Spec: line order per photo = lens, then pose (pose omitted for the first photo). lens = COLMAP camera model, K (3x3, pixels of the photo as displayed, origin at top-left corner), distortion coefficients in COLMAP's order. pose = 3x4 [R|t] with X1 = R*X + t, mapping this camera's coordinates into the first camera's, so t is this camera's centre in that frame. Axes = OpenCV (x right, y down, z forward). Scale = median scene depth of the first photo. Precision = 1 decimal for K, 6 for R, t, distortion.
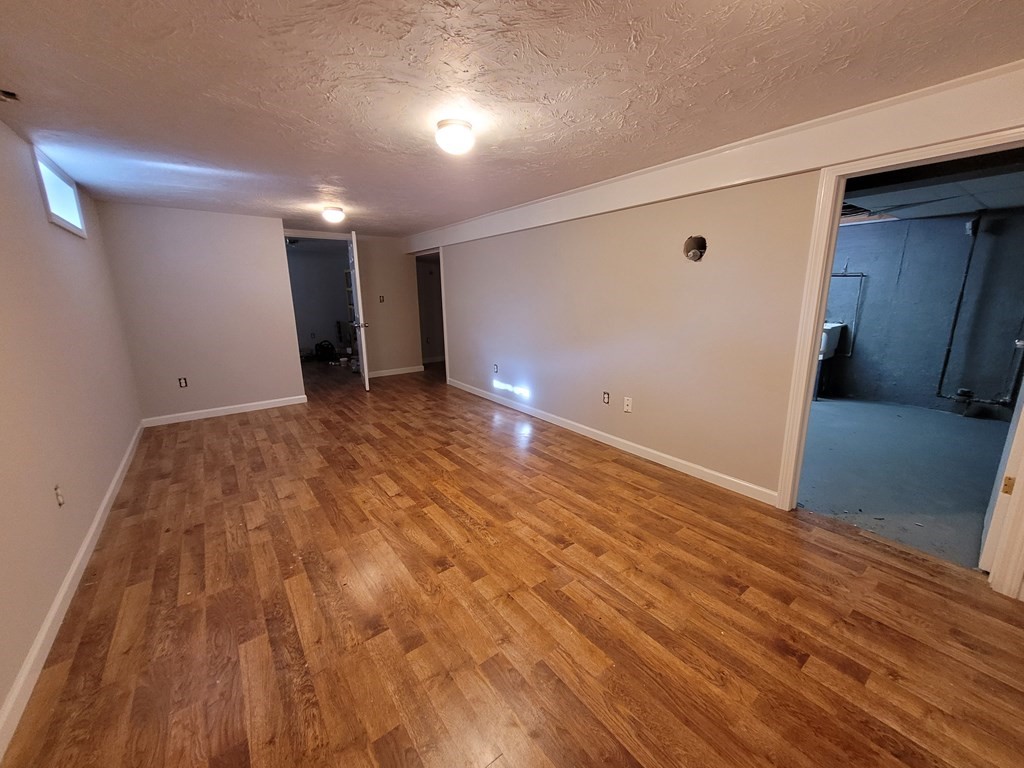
lens RADIAL K [[406.9, 0, 514.5], [0, 406.9, 383.3], [0, 0, 1]] dist [0.000571, -0.000013]
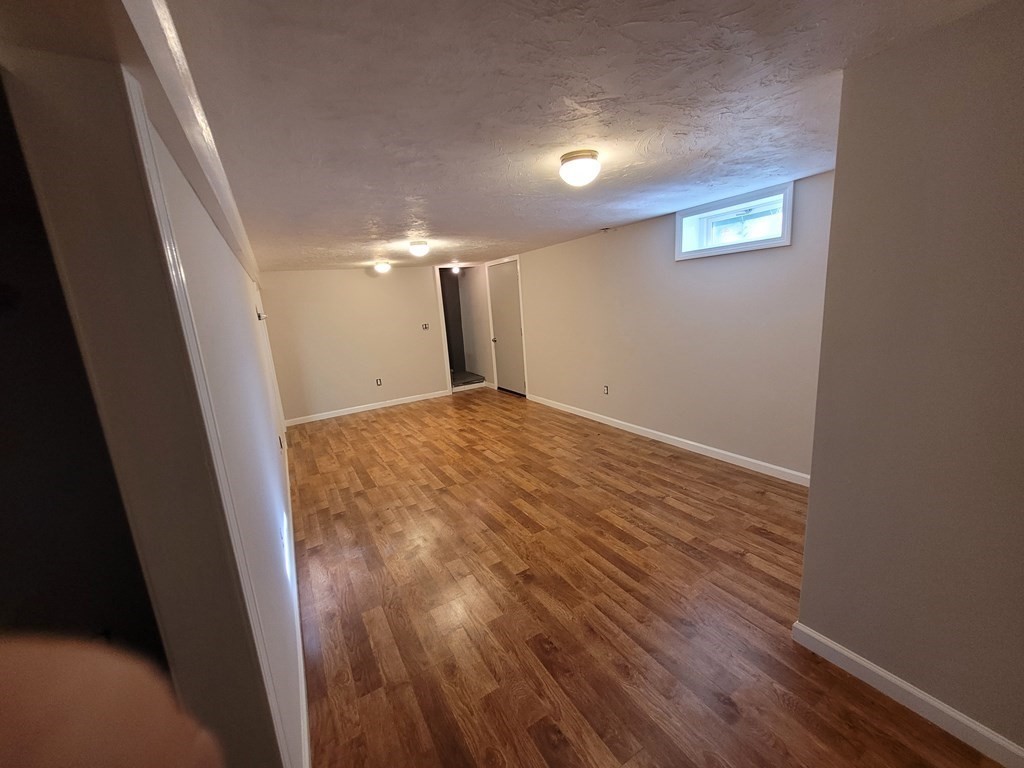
lens RADIAL K [[406.9, 0, 511.8], [0, 406.9, 384.4], [0, 0, 1]] dist [0.000571, -0.000013]
pose [[-0.989167, 0.060404, 0.133789, -0.591949], [0.110537, 0.906218, 0.408106, -0.558470], [-0.096591, 0.418473, -0.903078, 2.202072]]
